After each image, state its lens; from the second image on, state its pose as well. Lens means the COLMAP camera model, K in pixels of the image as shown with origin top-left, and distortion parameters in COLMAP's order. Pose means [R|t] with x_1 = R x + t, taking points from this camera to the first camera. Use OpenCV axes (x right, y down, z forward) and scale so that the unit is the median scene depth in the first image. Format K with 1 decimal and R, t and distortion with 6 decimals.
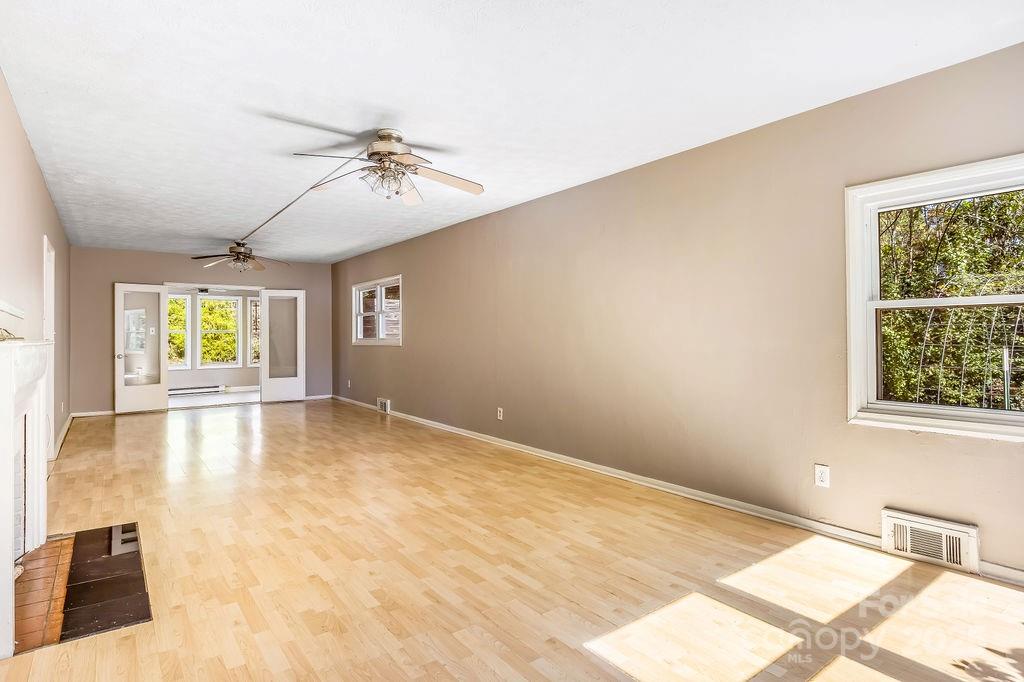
lens RADIAL K [[547.3, 0, 516.1], [0, 547.3, 332.0], [0, 0, 1]] dist [-0.007288, -0.001212]
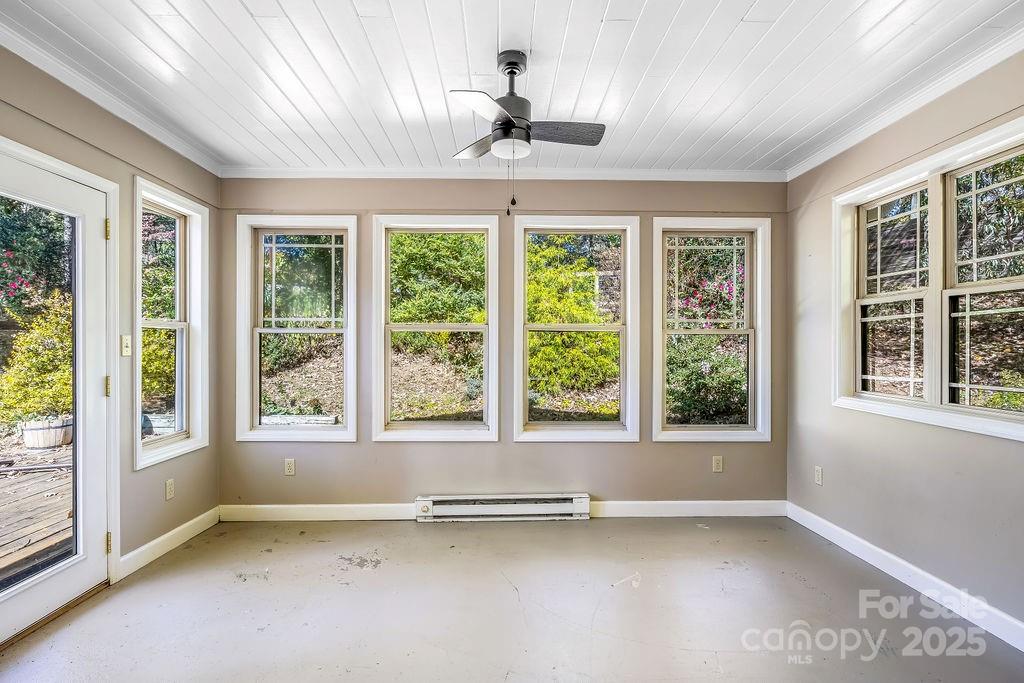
lens RADIAL K [[518.3, 0, 505.8], [0, 518.3, 333.6], [0, 0, 1]] dist [-0.009838, -0.000187]
pose [[0.806400, -0.012795, -0.591232, -1.281190], [0.008512, 0.999913, -0.010029, 0.023214], [0.591309, 0.003054, 0.806439, 2.368126]]
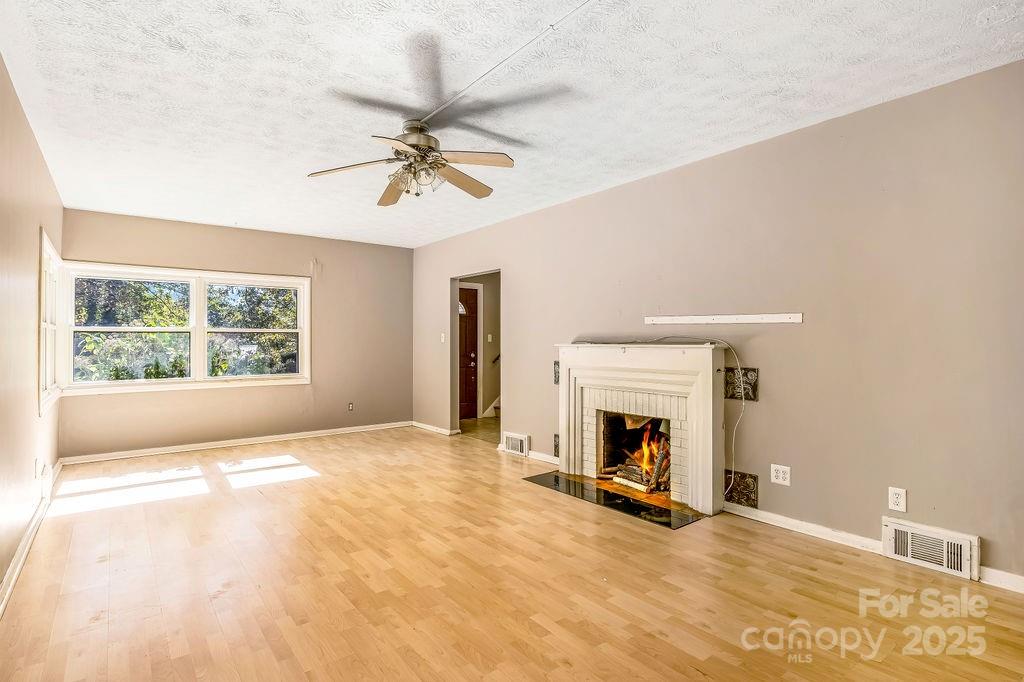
lens RADIAL K [[516.1, 0, 516.6], [0, 516.1, 341.6], [0, 0, 1]] dist [-0.010824, -0.000615]
pose [[-0.999628, 0.009095, -0.025722, -0.369985], [0.009224, 0.999946, -0.004877, 0.008298], [0.025676, -0.005112, -0.999657, 1.831338]]
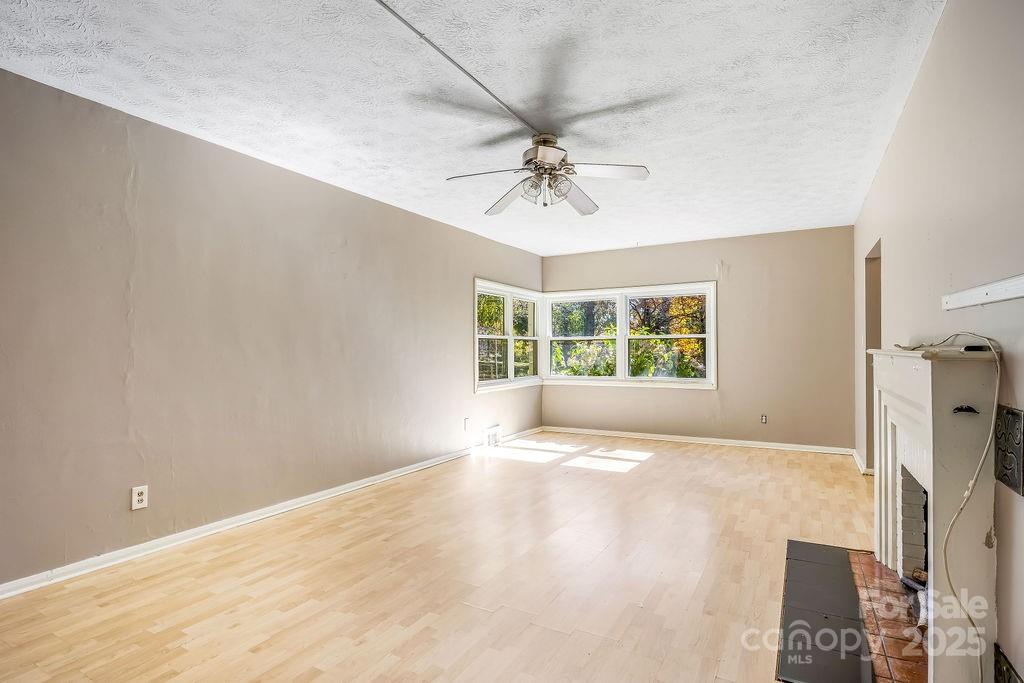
lens RADIAL K [[518.3, 0, 509.5], [0, 518.3, 349.9], [0, 0, 1]] dist [-0.009838, -0.000187]
pose [[-0.399307, 0.007150, 0.916789, -1.018628], [0.001948, 0.999974, -0.006951, 0.014072], [-0.916815, -0.000990, -0.399311, 1.386376]]
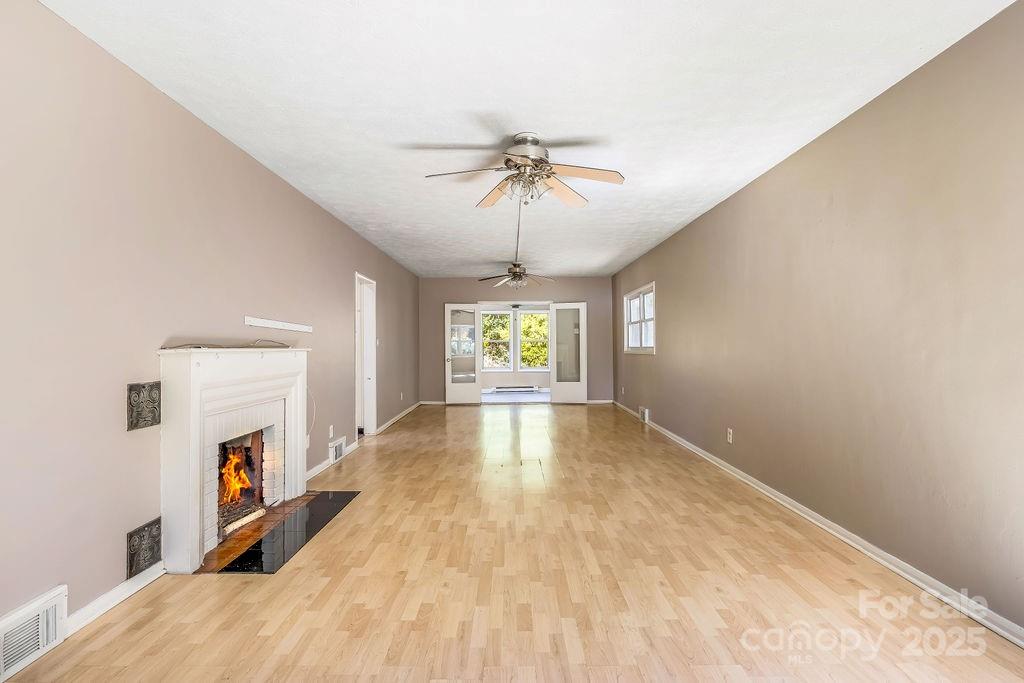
lens RADIAL K [[516.1, 0, 507.5], [0, 516.1, 340.1], [0, 0, 1]] dist [-0.010824, -0.000615]
pose [[0.795570, -0.005087, -0.605841, 0.289458], [0.004974, 0.999986, -0.001864, -0.000269], [0.605842, -0.001531, 0.795584, 0.239378]]
